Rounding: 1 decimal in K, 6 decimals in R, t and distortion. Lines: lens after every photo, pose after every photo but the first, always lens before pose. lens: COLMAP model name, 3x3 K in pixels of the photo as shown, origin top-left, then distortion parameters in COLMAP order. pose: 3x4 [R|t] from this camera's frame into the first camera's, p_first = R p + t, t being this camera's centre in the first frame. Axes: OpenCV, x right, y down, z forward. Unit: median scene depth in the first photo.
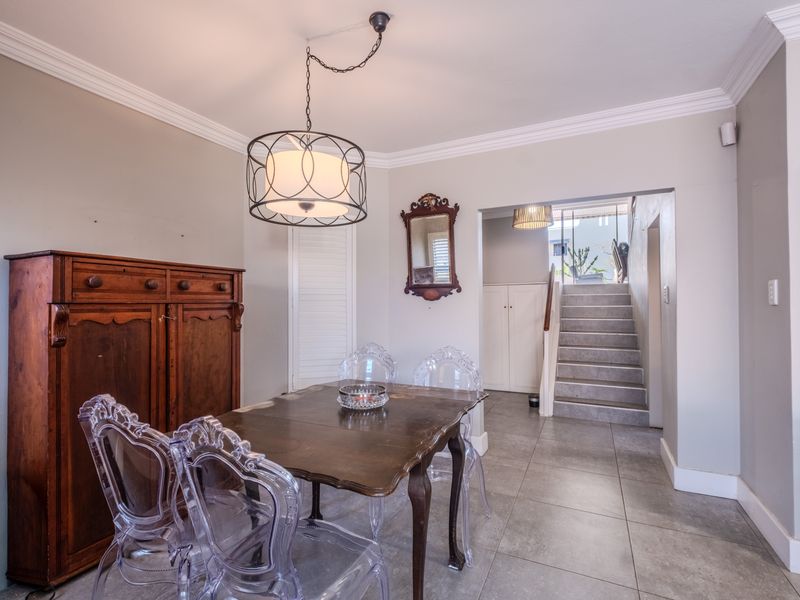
lens RADIAL K [[390.7, 0, 391.0], [0, 390.7, 298.4], [0, 0, 1]] dist [0.002357, 0.000152]
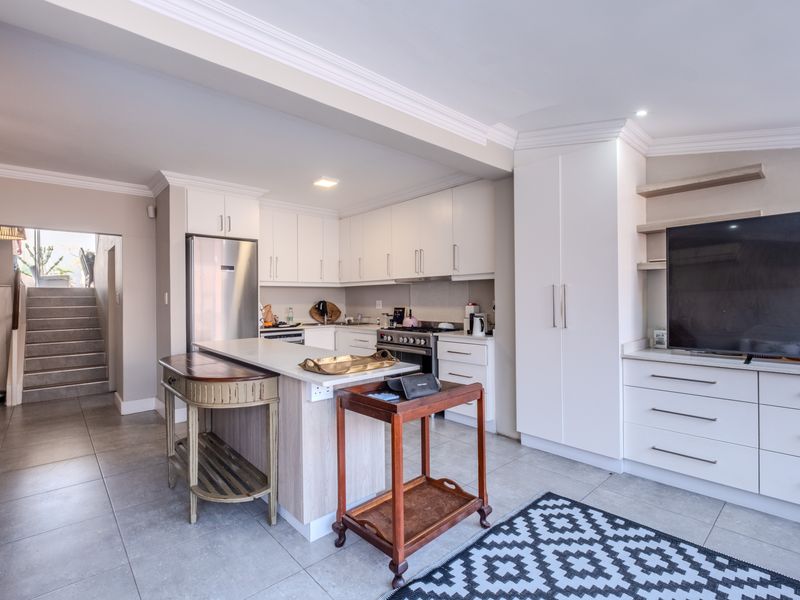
lens RADIAL K [[390.7, 0, 391.0], [0, 390.7, 298.4], [0, 0, 1]] dist [0.002357, 0.000152]
pose [[0.372322, 0.002198, 0.928101, -0.221715], [-0.002608, 0.999996, -0.001322, -0.007715], [-0.928100, -0.001928, 0.372326, -0.383175]]
